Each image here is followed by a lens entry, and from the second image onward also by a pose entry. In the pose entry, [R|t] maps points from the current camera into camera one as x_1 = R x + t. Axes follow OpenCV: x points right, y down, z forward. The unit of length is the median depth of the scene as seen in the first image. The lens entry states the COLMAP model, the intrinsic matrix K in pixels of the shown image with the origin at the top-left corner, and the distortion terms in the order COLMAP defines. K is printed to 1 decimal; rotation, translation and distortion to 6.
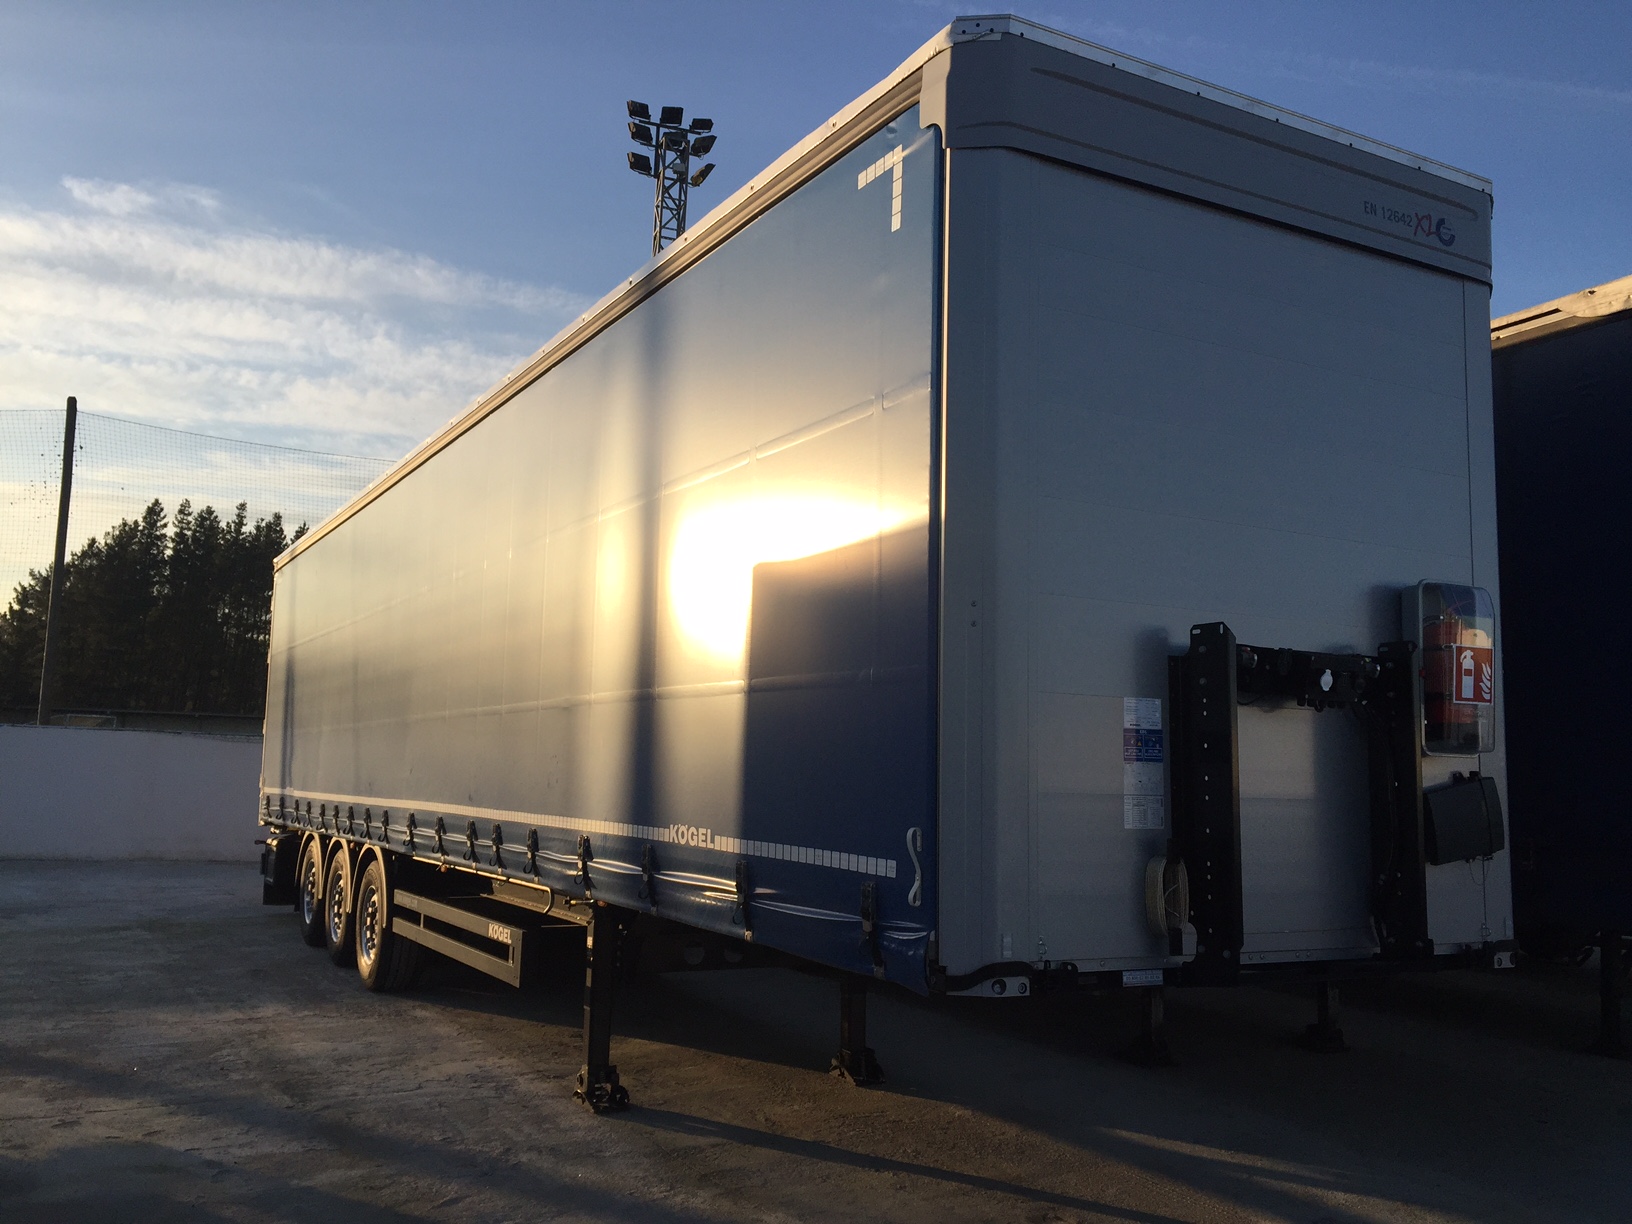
lens RADIAL K [[1400.5, 0, 816.0], [0, 1400.5, 606.5], [0, 0, 1]] dist [0.092455, -0.134628]
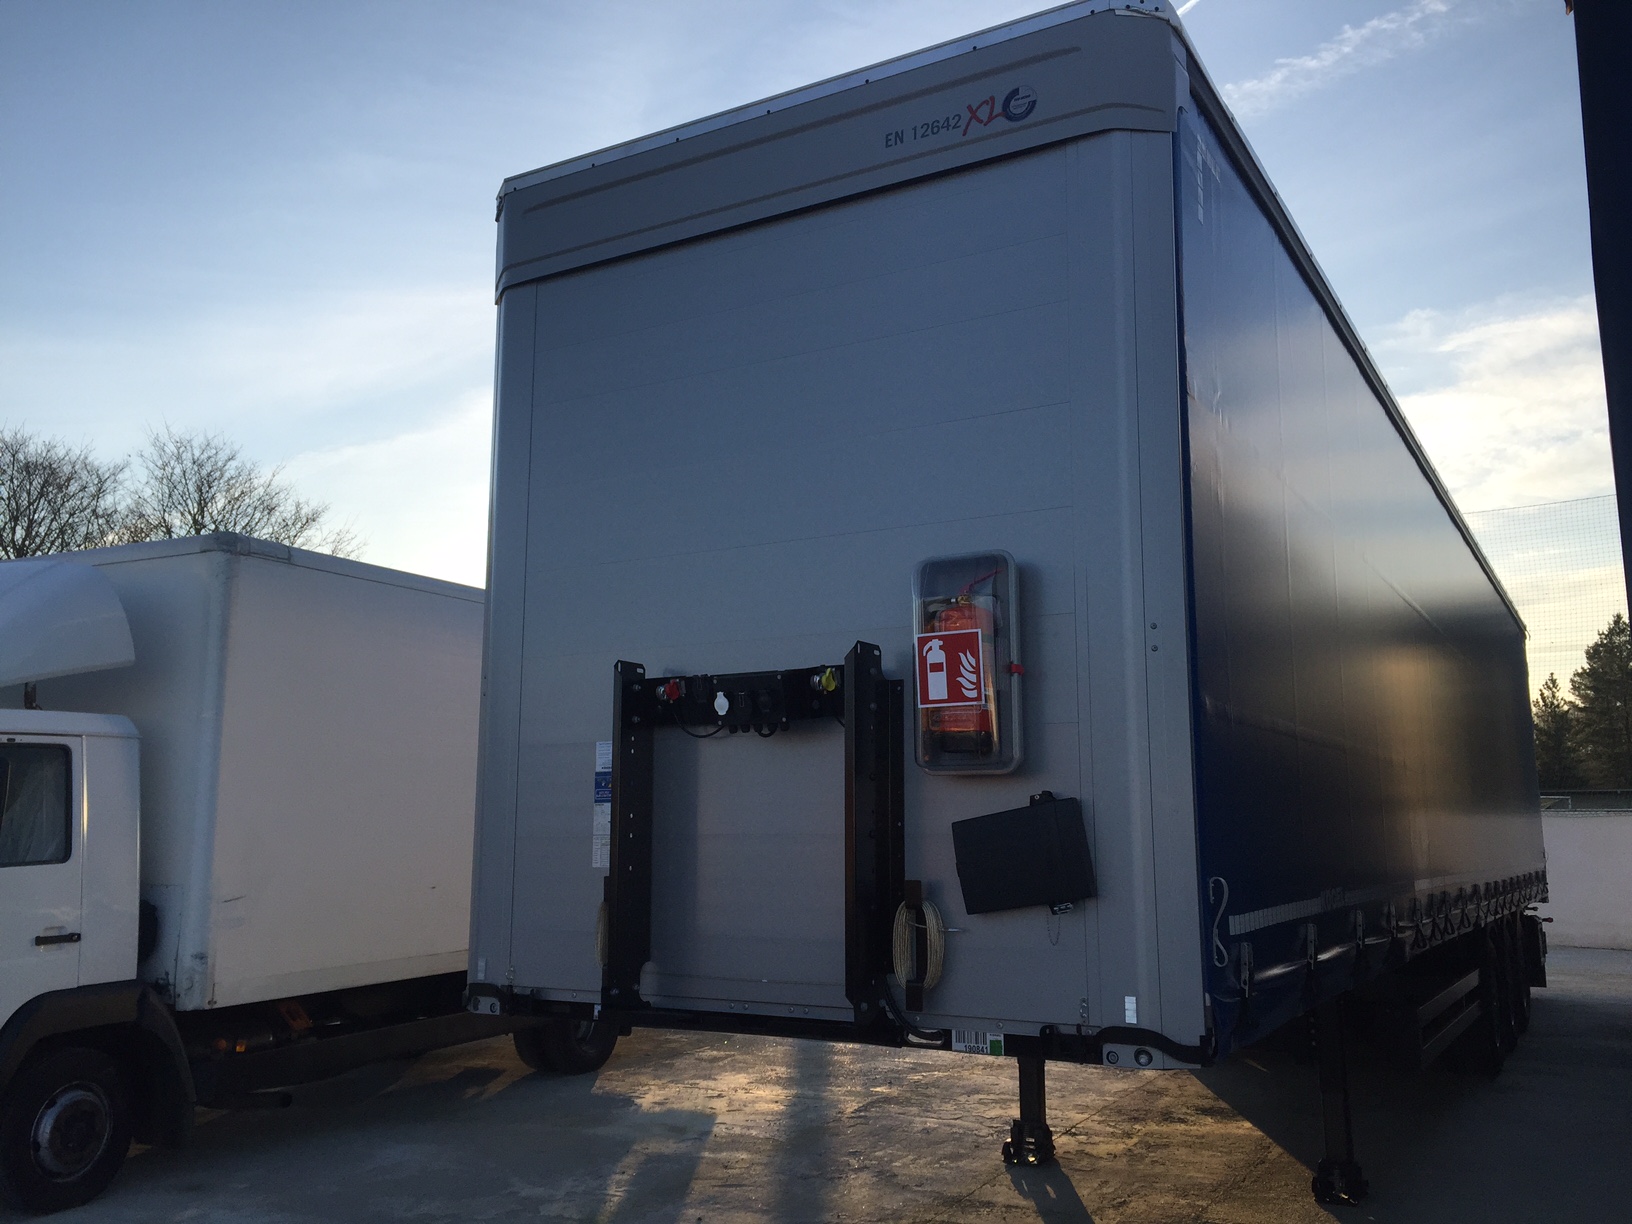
lens RADIAL K [[1383.7, 0, 800.8], [0, 1383.7, 611.7], [0, 0, 1]] dist [0.102249, -0.141183]
pose [[0.509583, -0.164149, -0.844619, 1.074683], [0.116485, 0.985757, -0.121300, 0.100374], [0.852500, -0.036573, 0.521446, 0.527113]]
